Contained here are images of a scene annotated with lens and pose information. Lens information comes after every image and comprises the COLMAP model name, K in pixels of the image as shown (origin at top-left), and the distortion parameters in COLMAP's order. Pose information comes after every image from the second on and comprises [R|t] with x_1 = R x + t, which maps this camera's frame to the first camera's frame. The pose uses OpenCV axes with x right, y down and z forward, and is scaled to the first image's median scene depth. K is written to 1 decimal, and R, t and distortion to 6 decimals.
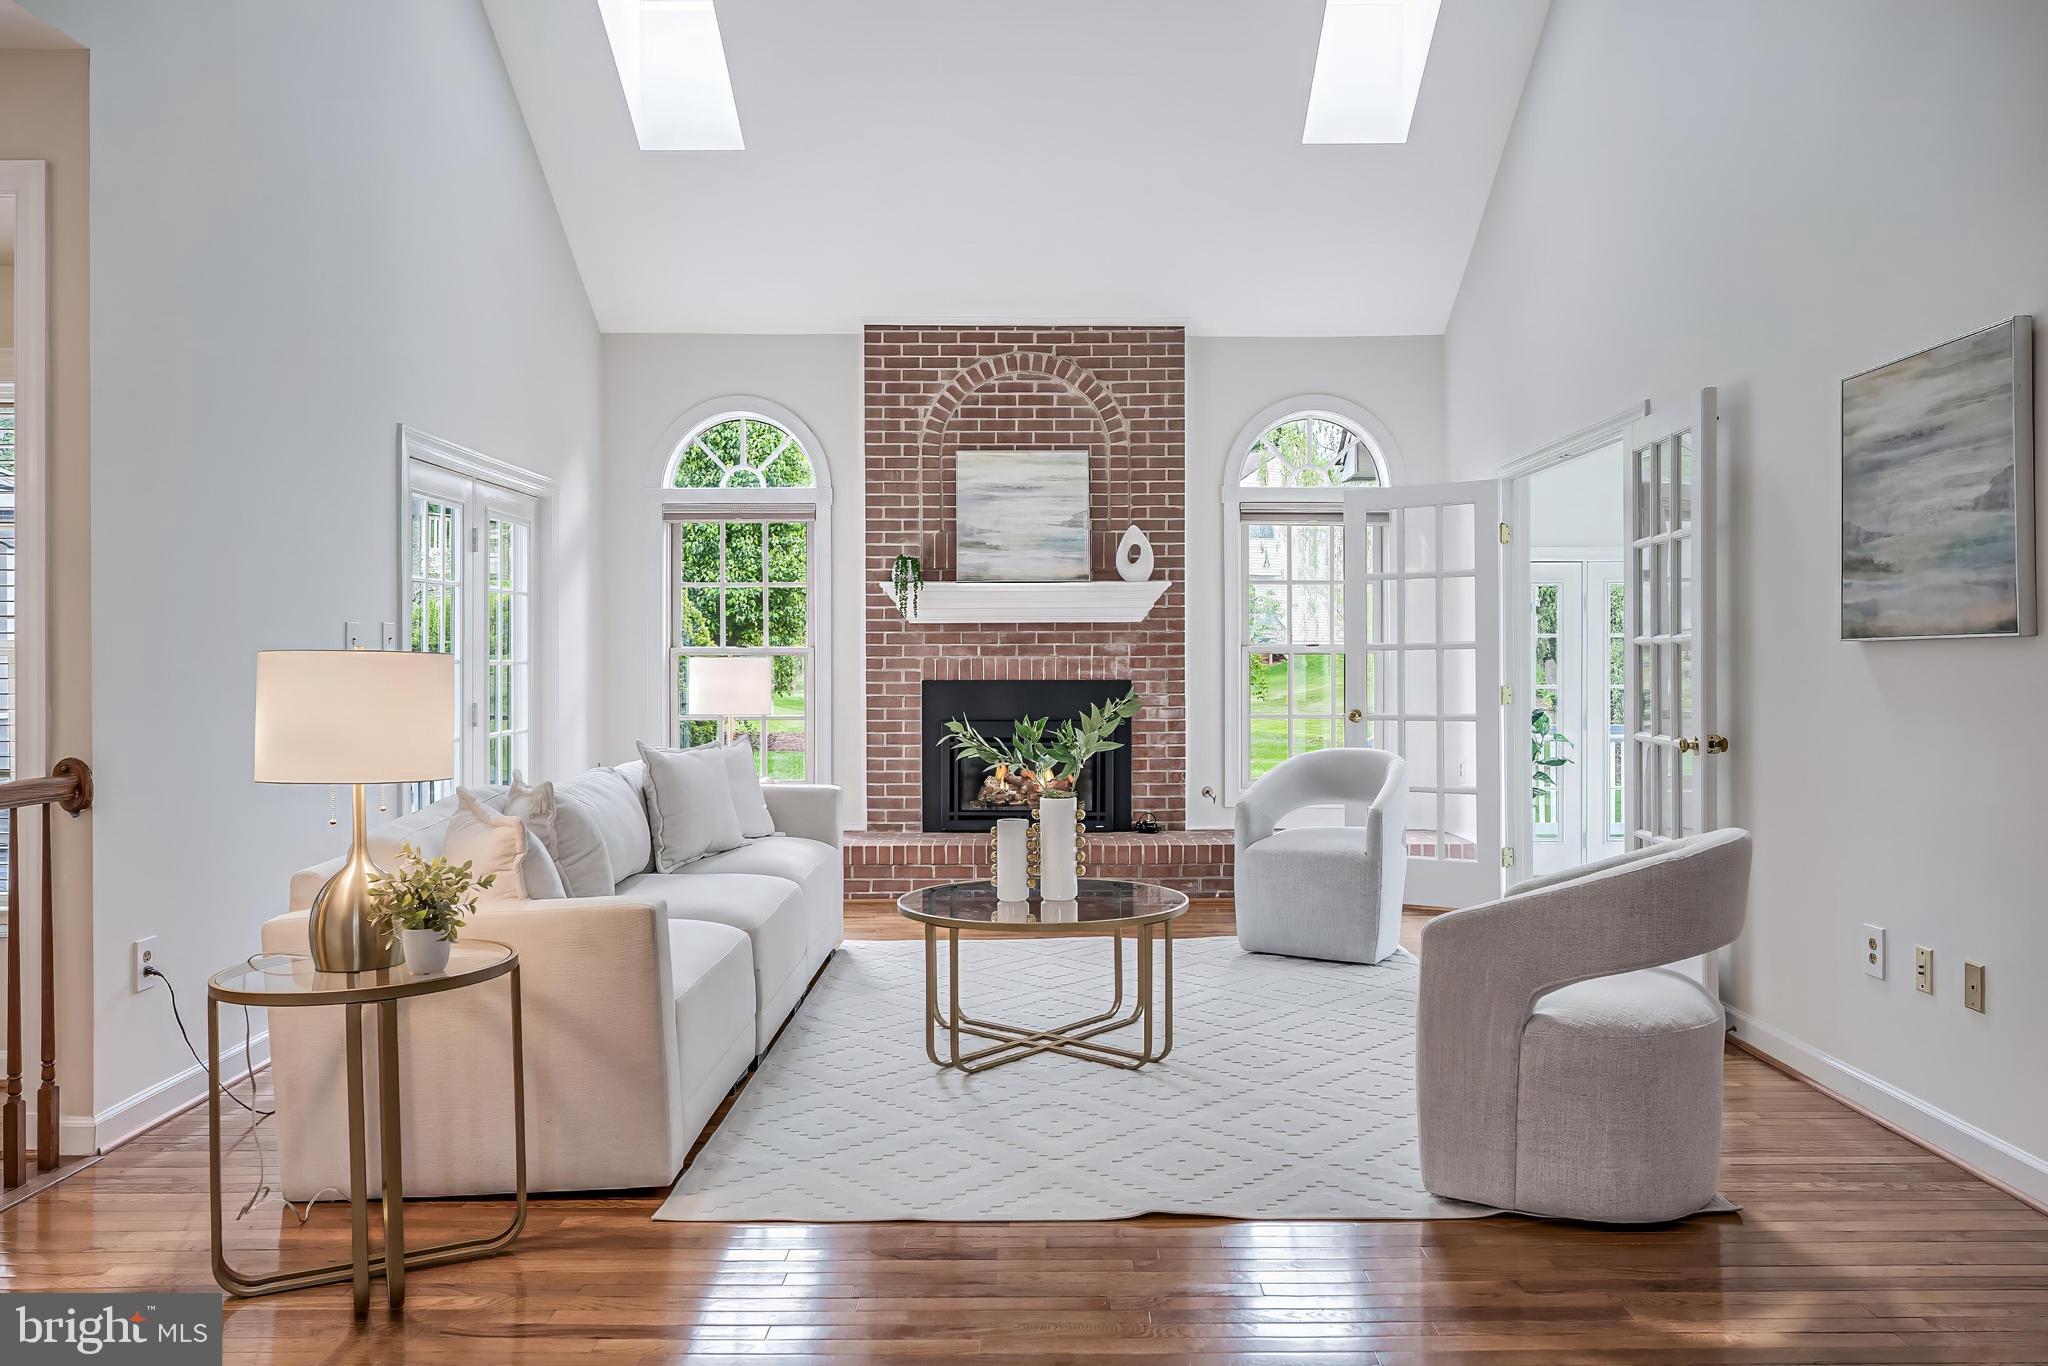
lens RADIAL K [[1464.6, 0, 1024.0], [0, 1464.6, 683.0], [0, 0, 1]] dist [0.000609, -0.001383]
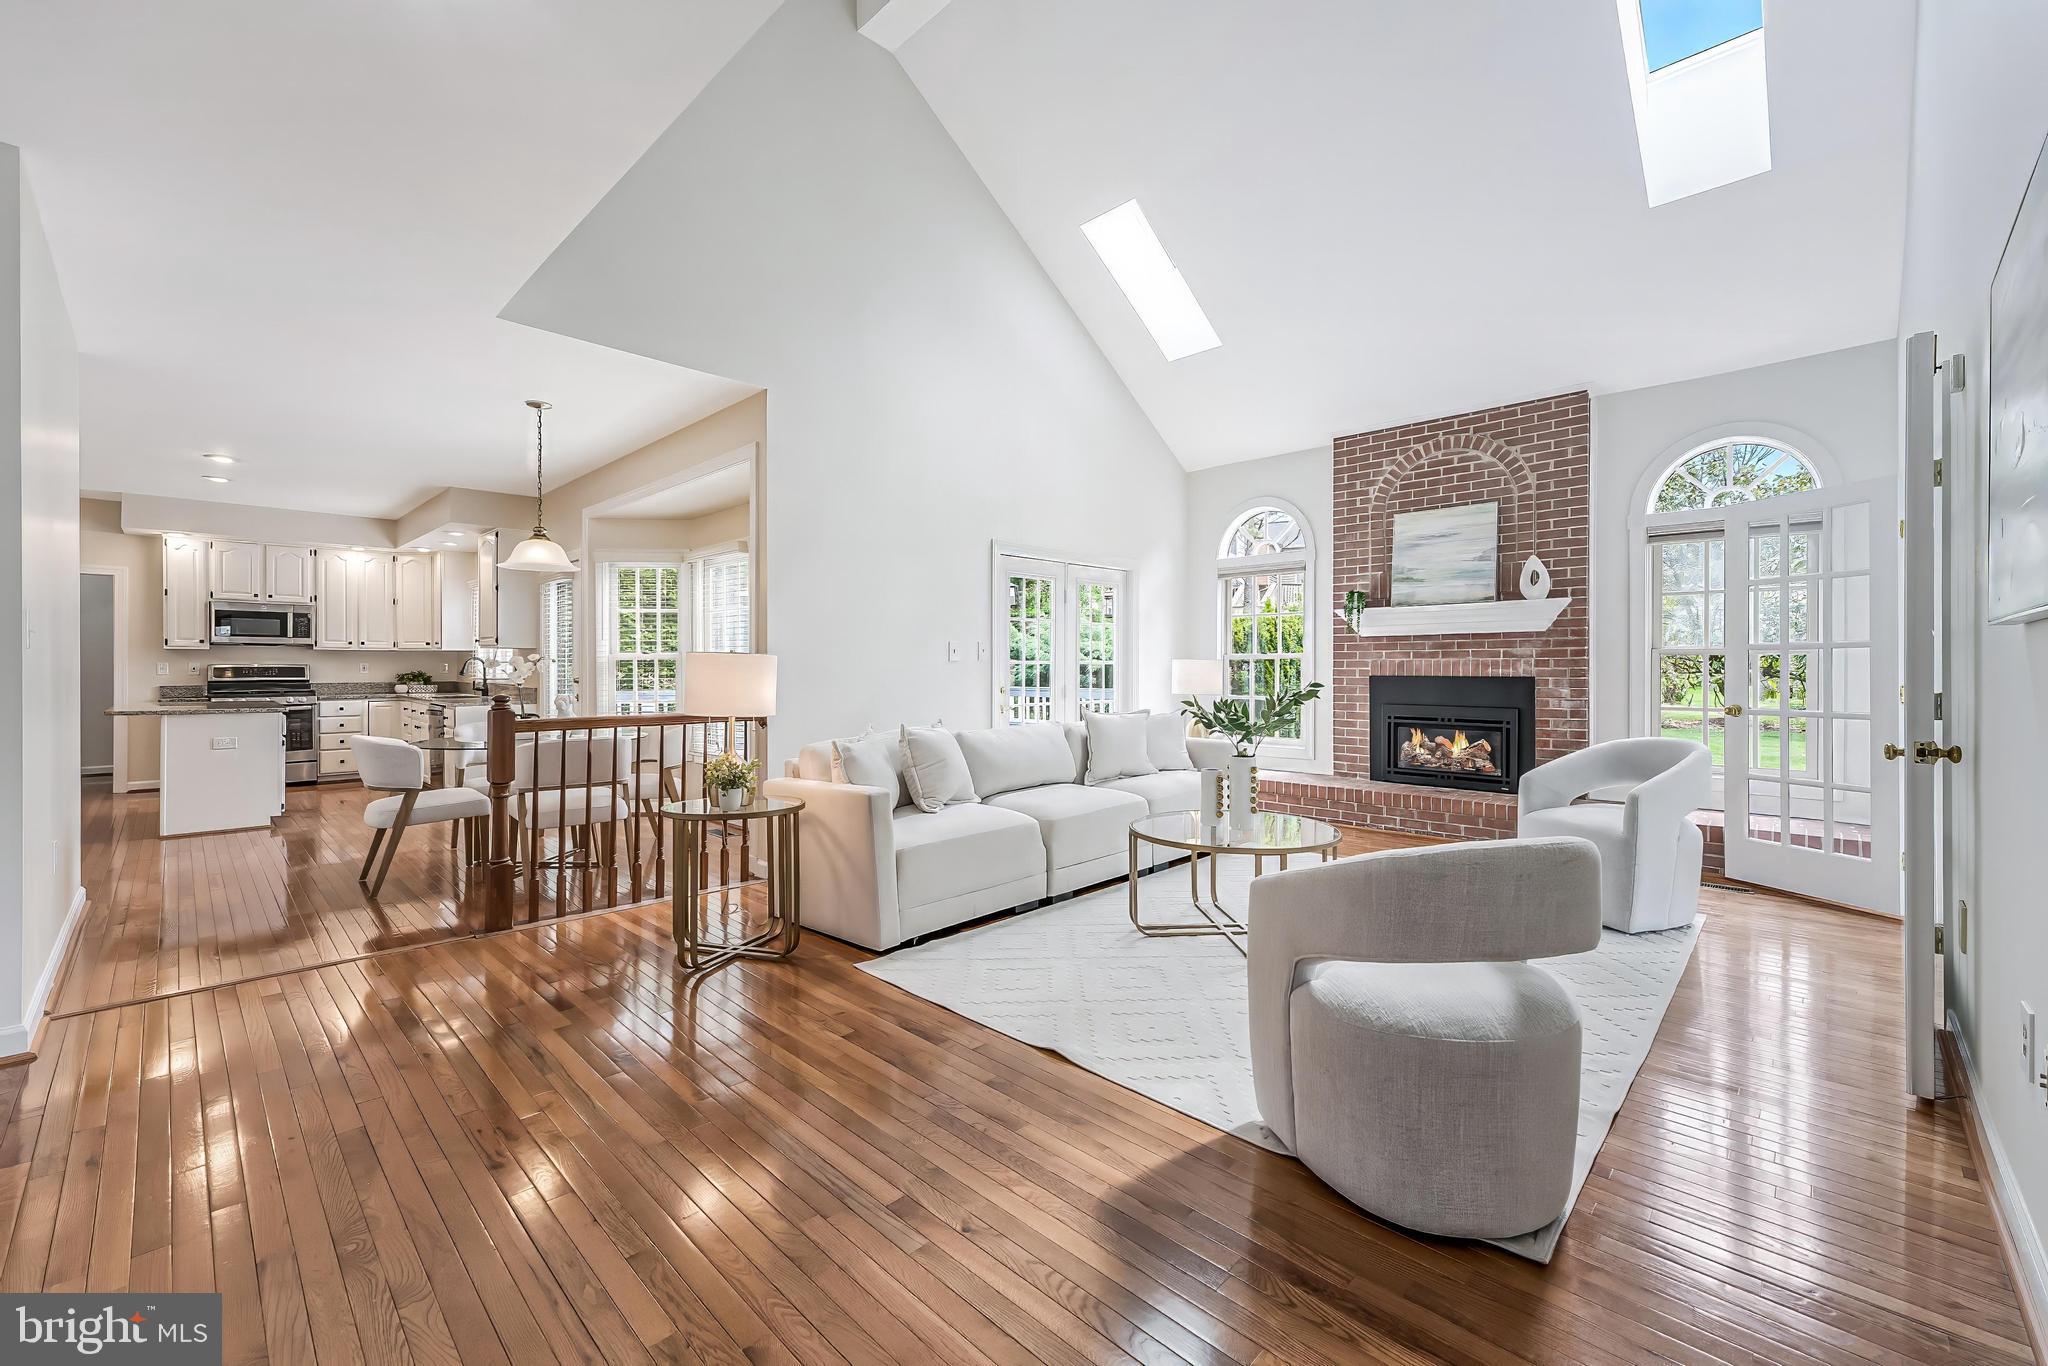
lens RADIAL K [[825.3, 0, 1024.0], [0, 825.3, 683.0], [0, 0, 1]] dist [-0.000942, 0.000144]
pose [[0.719427, 0.013705, -0.694433, 0.253428], [-0.010778, 0.999905, 0.008567, 0.002083], [0.694484, 0.001321, 0.719507, 0.172740]]
